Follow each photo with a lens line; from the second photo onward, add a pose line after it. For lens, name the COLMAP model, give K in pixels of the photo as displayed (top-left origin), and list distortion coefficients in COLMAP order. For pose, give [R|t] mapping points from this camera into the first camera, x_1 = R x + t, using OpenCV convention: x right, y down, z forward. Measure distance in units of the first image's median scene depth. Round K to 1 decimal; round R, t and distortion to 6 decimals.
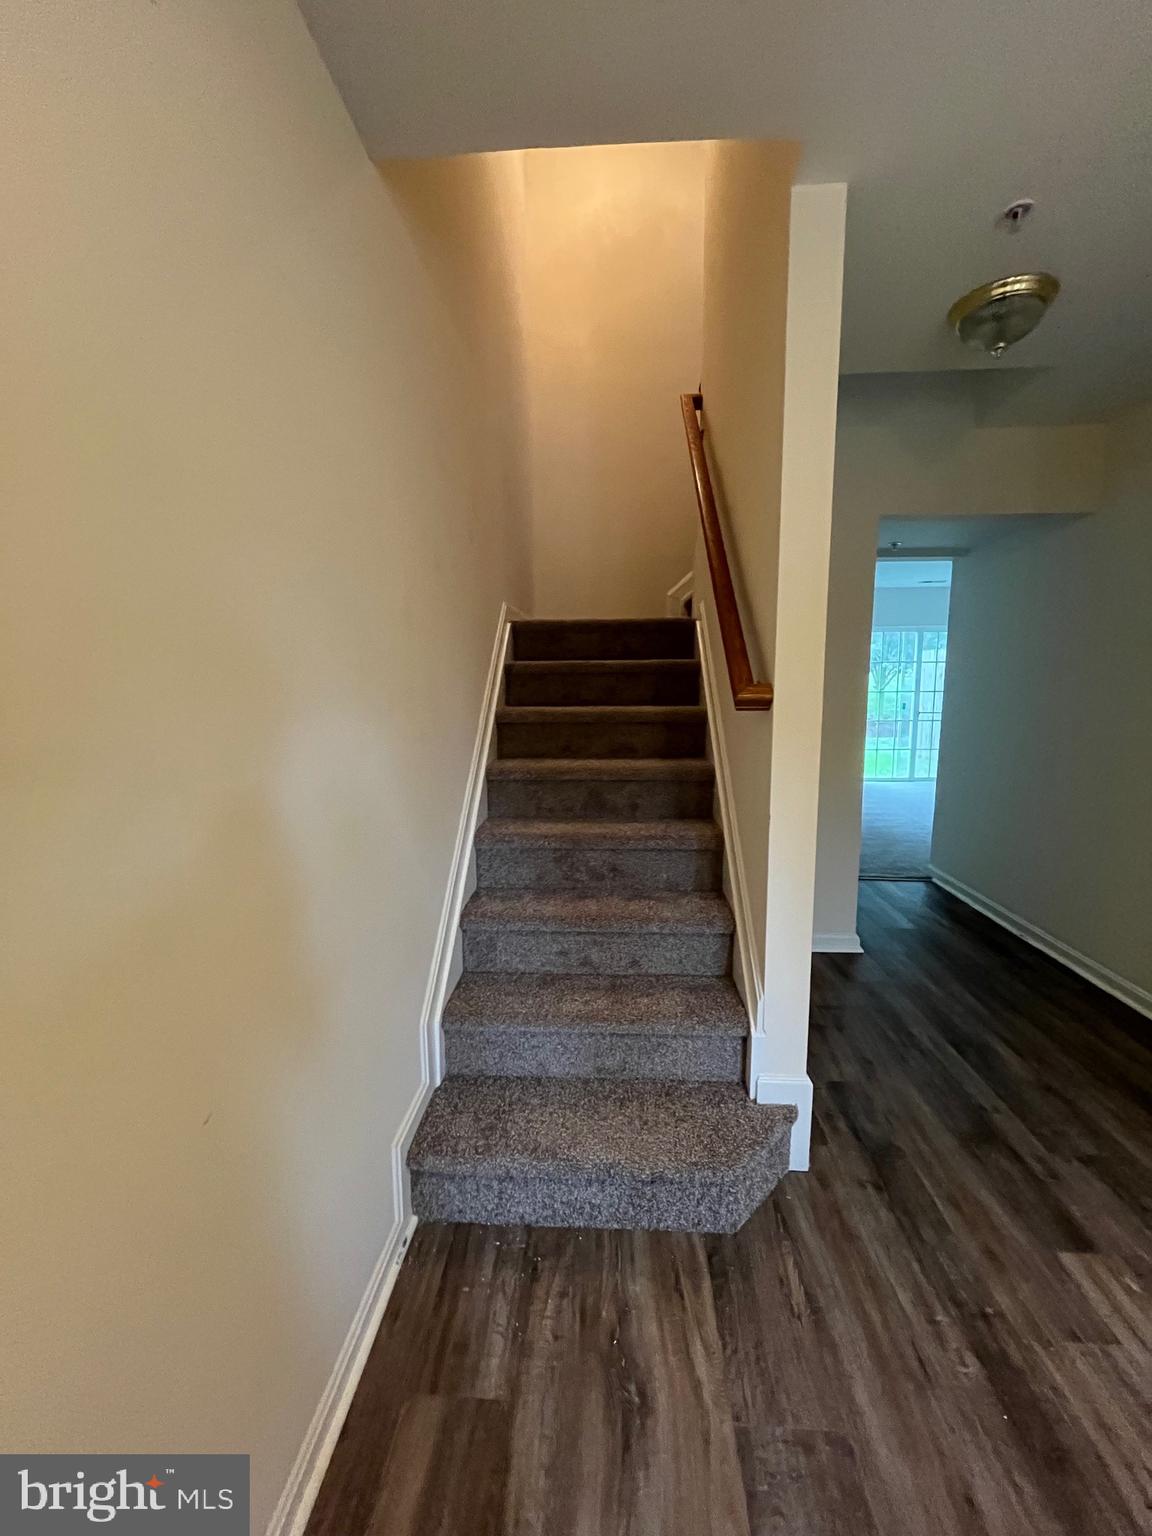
lens RADIAL K [[620.5, 0, 580.8], [0, 620.5, 763.3], [0, 0, 1]] dist [-0.003180, -0.000441]
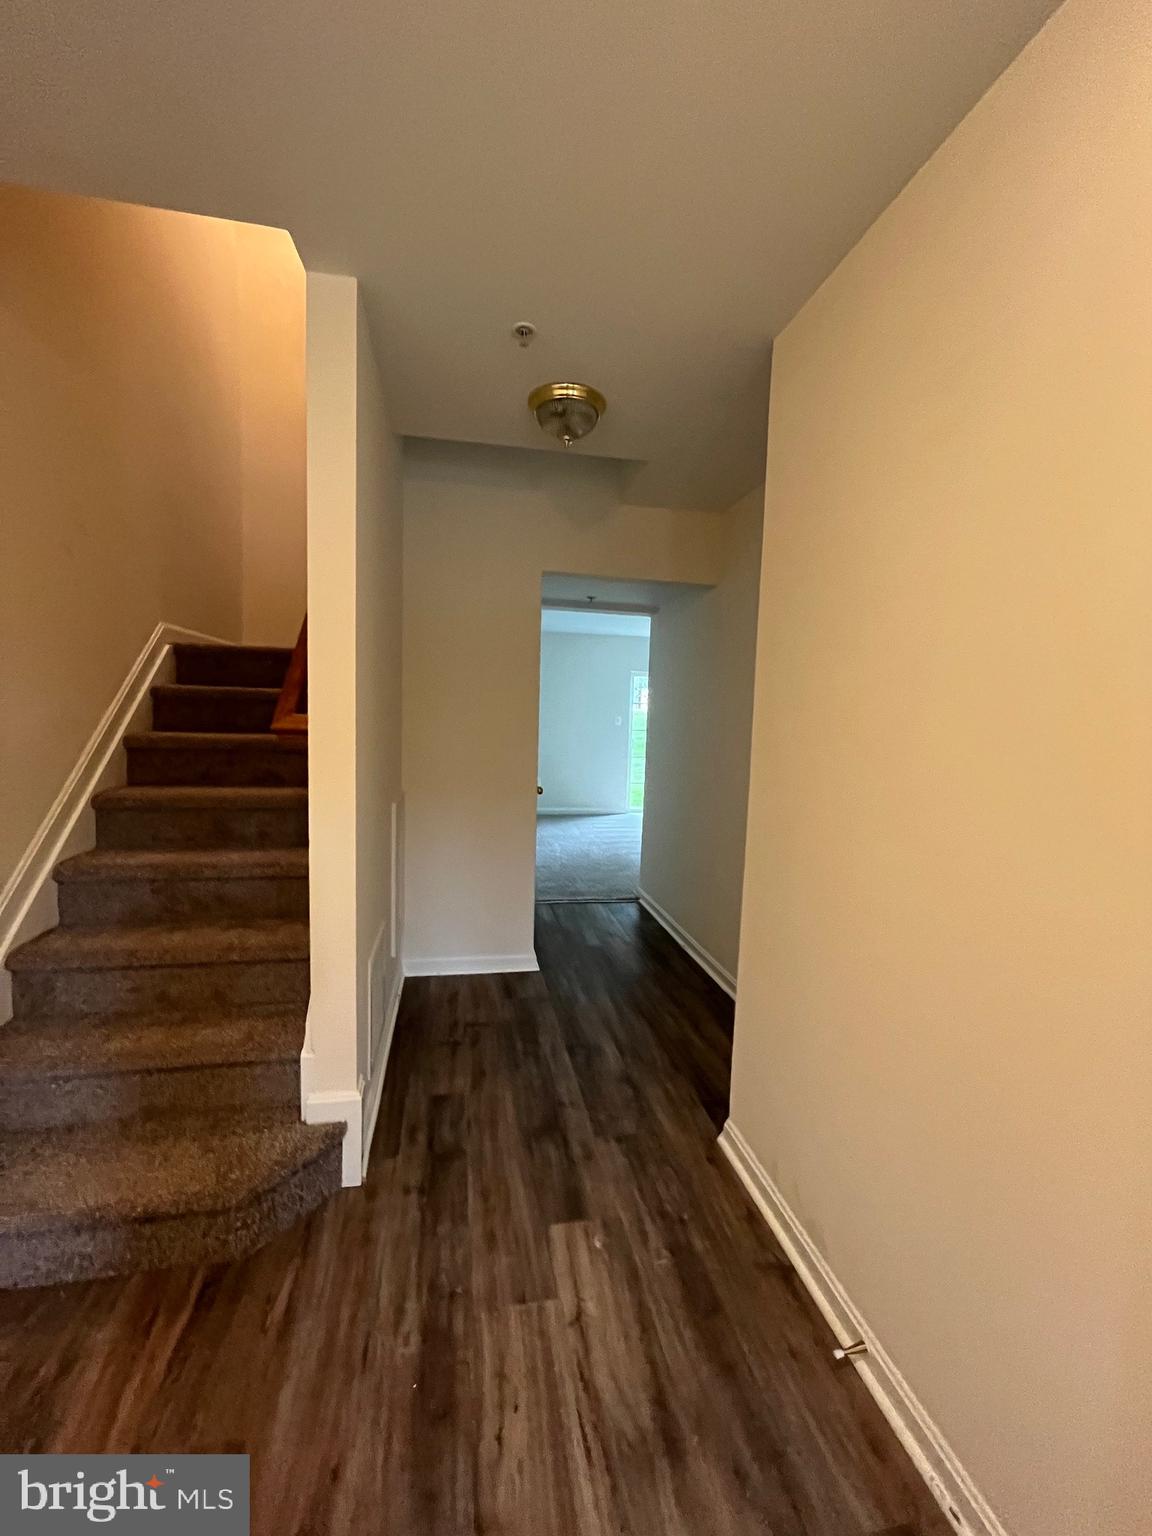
lens RADIAL K [[620.5, 0, 581.5], [0, 620.5, 762.9], [0, 0, 1]] dist [-0.003180, -0.000441]
pose [[0.967004, 0.017711, 0.254145, 0.428403], [-0.004215, 0.998556, -0.053549, 0.007460], [-0.254727, 0.050711, 0.965682, -0.122373]]
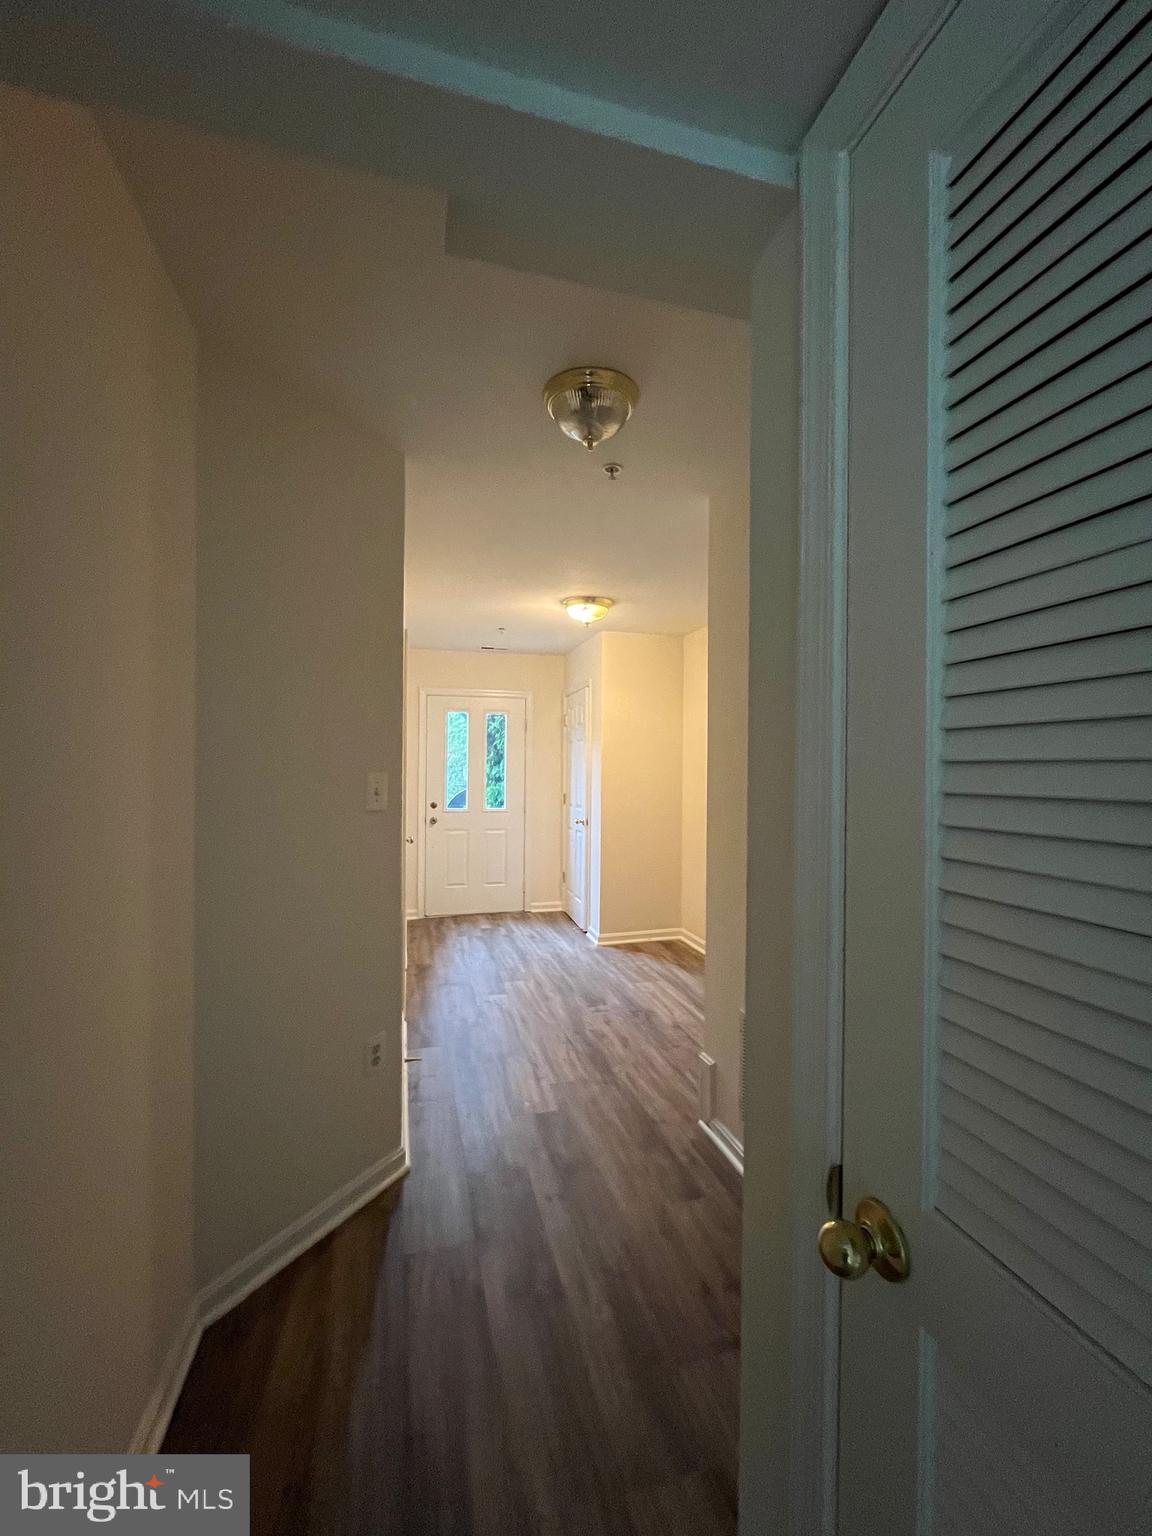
lens RADIAL K [[620.5, 0, 579.2], [0, 620.5, 769.7], [0, 0, 1]] dist [-0.003180, -0.000441]
pose [[-0.945846, -0.004779, -0.324580, 1.044892], [-0.048812, 0.990617, 0.127655, -0.296784], [0.320924, 0.136585, -0.937204, 2.045228]]
